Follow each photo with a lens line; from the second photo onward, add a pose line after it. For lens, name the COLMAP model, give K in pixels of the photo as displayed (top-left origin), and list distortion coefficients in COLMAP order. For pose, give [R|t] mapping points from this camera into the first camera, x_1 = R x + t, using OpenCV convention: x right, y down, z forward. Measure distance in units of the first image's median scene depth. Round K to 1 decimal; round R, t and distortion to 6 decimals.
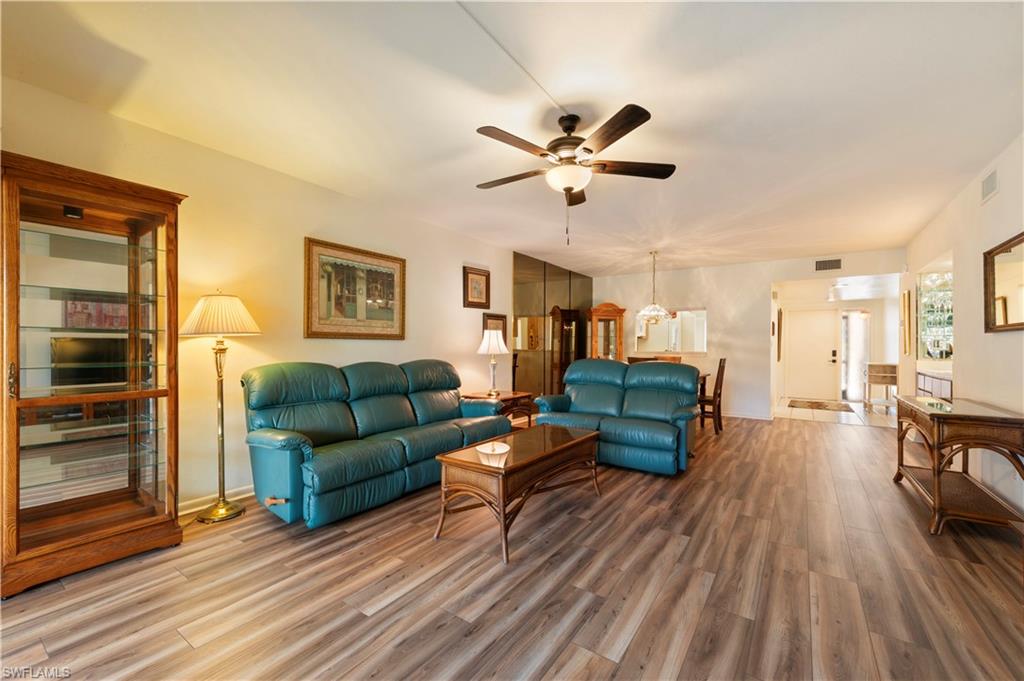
lens RADIAL K [[417.4, 0, 518.6], [0, 417.4, 343.5], [0, 0, 1]] dist [0.013404, 0.000160]
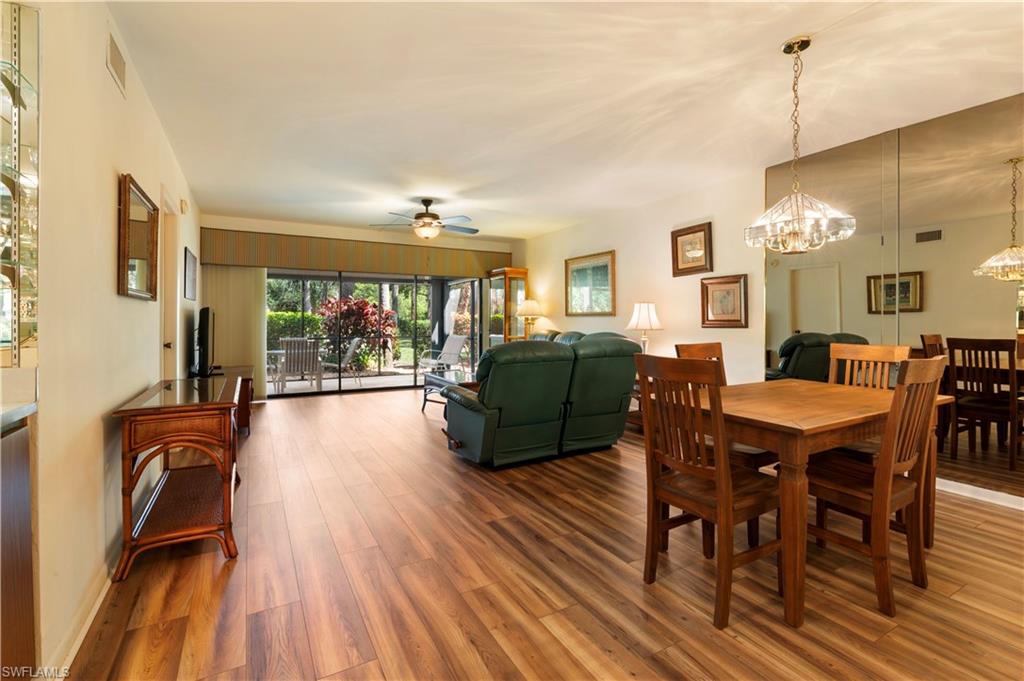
lens RADIAL K [[448.6, 0, 515.5], [0, 448.6, 320.9], [0, 0, 1]] dist [0.001611, 0.000074]
pose [[-0.429489, -0.006563, -0.903048, 1.206908], [0.004831, 0.999943, -0.009564, 0.020555], [0.903059, -0.008470, -0.429432, 1.512221]]
